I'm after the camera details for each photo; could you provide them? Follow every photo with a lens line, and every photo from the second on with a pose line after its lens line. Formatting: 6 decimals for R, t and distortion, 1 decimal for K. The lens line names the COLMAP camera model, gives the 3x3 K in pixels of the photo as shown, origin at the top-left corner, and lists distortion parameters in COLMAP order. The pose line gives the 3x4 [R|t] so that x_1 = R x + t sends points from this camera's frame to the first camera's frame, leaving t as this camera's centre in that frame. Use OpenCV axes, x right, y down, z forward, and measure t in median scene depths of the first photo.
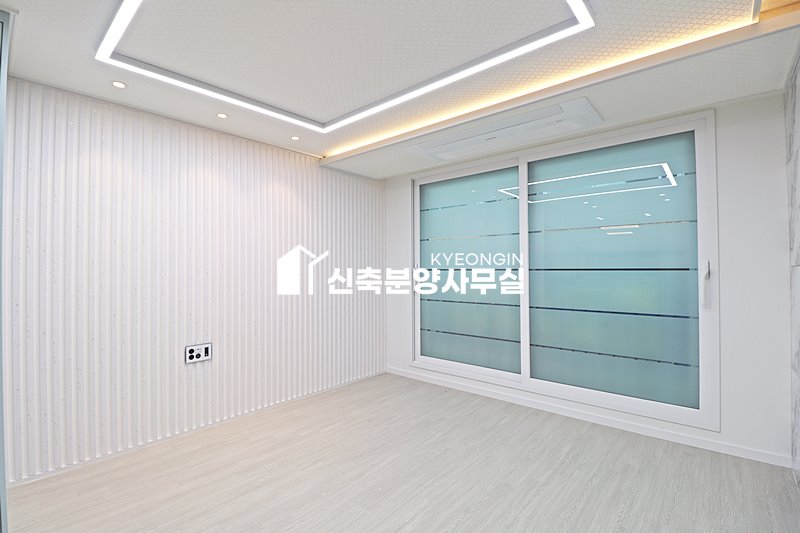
lens RADIAL K [[368.8, 0, 395.7], [0, 368.8, 263.2], [0, 0, 1]] dist [-0.006428, -0.009705]
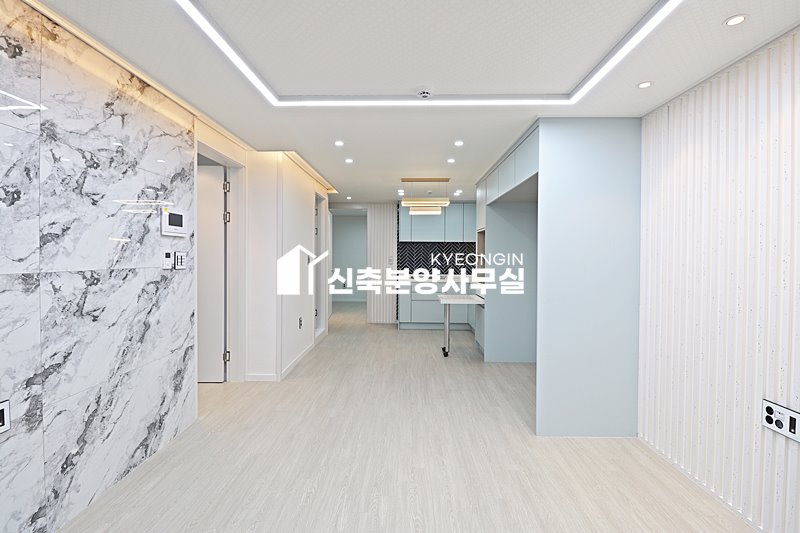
lens RADIAL K [[368.8, 0, 399.3], [0, 368.8, 262.0], [0, 0, 1]] dist [-0.006428, -0.009705]
pose [[-0.764705, 0.010452, -0.644295, 0.298434], [0.006578, 0.999943, 0.008414, -0.018341], [0.644346, 0.002196, -0.764731, 1.025816]]
